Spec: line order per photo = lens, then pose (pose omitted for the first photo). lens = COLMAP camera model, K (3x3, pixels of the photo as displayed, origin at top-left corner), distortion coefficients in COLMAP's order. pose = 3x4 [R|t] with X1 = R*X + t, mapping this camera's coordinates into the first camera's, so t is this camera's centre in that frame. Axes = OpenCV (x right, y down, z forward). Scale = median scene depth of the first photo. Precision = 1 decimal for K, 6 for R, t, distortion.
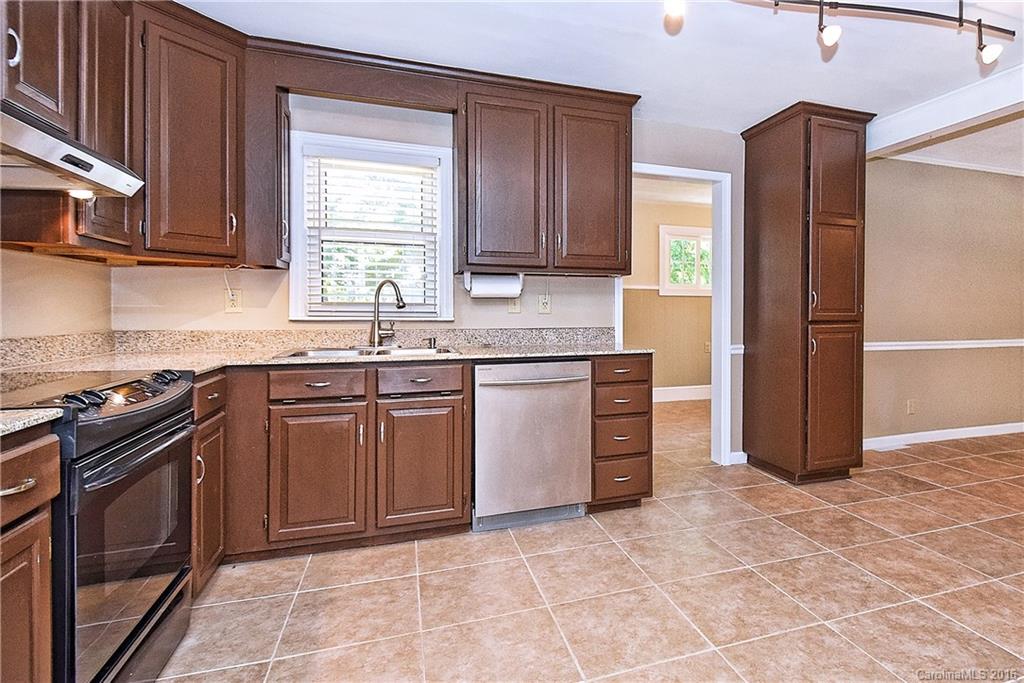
lens RADIAL K [[551.2, 0, 601.4], [0, 551.2, 313.8], [0, 0, 1]] dist [0.003665, -0.000877]
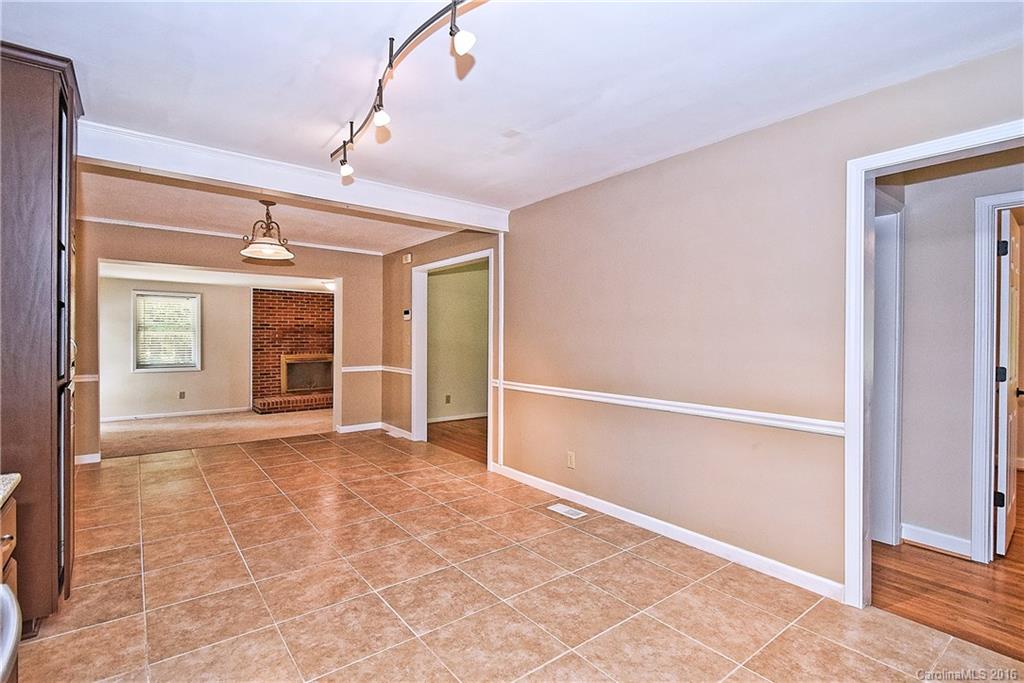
lens RADIAL K [[474.5, 0, 513.4], [0, 474.5, 338.6], [0, 0, 1]] dist [0.002738, -0.005868]
pose [[-0.297315, -0.006335, 0.954759, -0.434751], [0.004221, 0.999959, 0.007949, -0.053171], [-0.954770, 0.006394, -0.297276, 0.791156]]
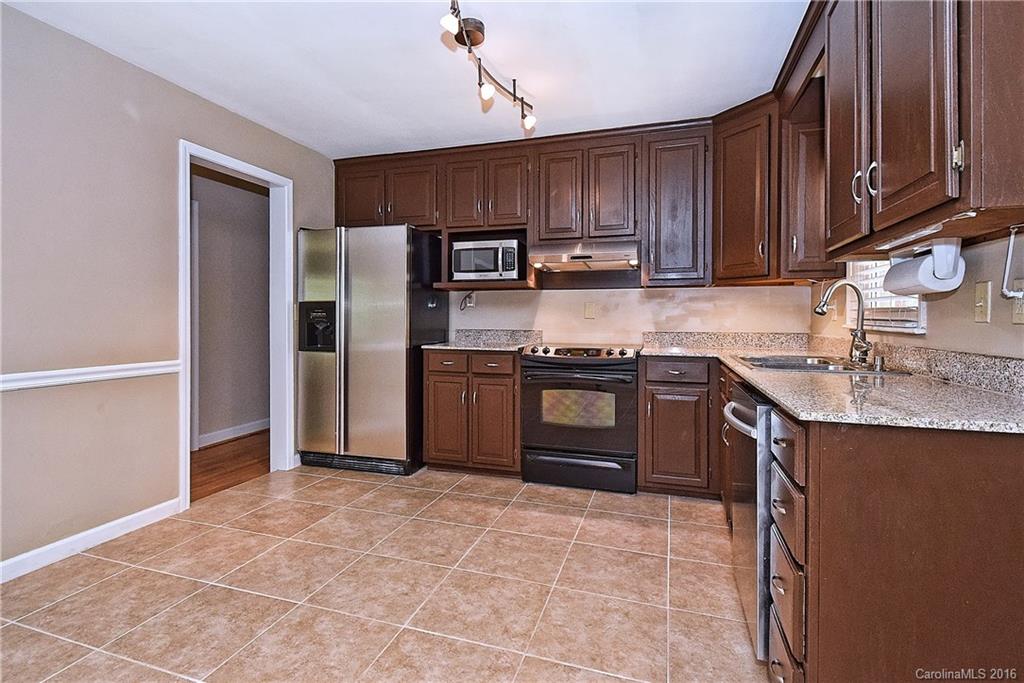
lens RADIAL K [[518.0, 0, 488.9], [0, 518.0, 316.3], [0, 0, 1]] dist [0.000254, -0.002786]
pose [[-0.647614, -0.008422, -0.761922, 0.576191], [-0.016043, 0.999868, 0.002584, -0.001787], [0.761800, 0.013897, -0.647664, 1.169188]]
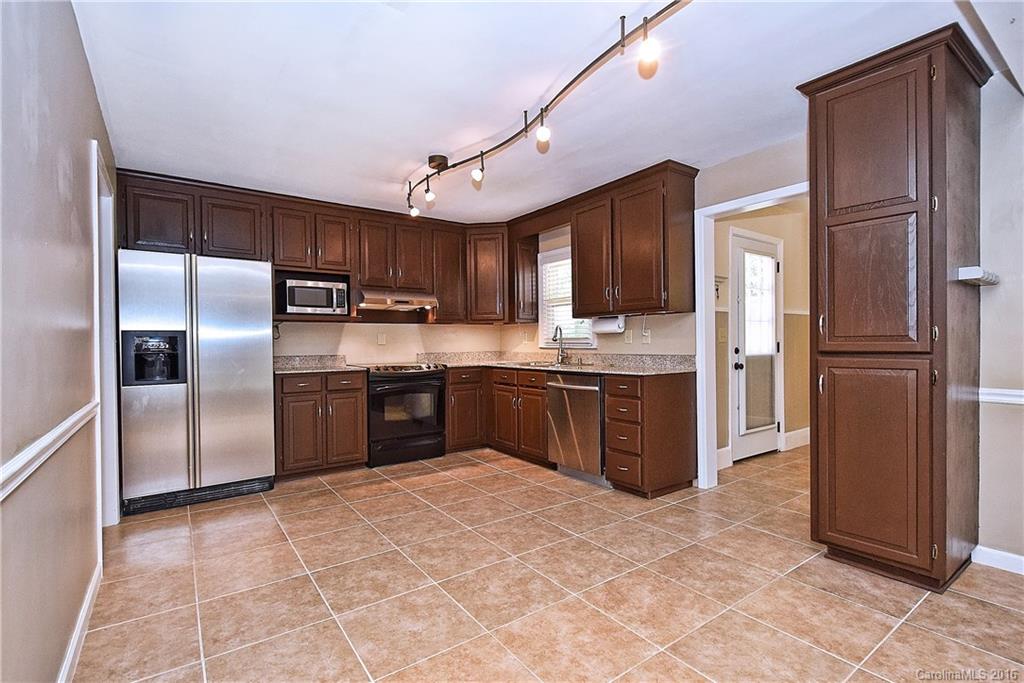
lens RADIAL K [[474.5, 0, 512.2], [0, 474.5, 343.2], [0, 0, 1]] dist [0.002738, -0.005868]
pose [[0.250339, -0.006649, -0.968135, 1.150771], [-0.001200, 0.999974, -0.007178, 0.008704], [0.968157, 0.002959, 0.250324, 0.492356]]
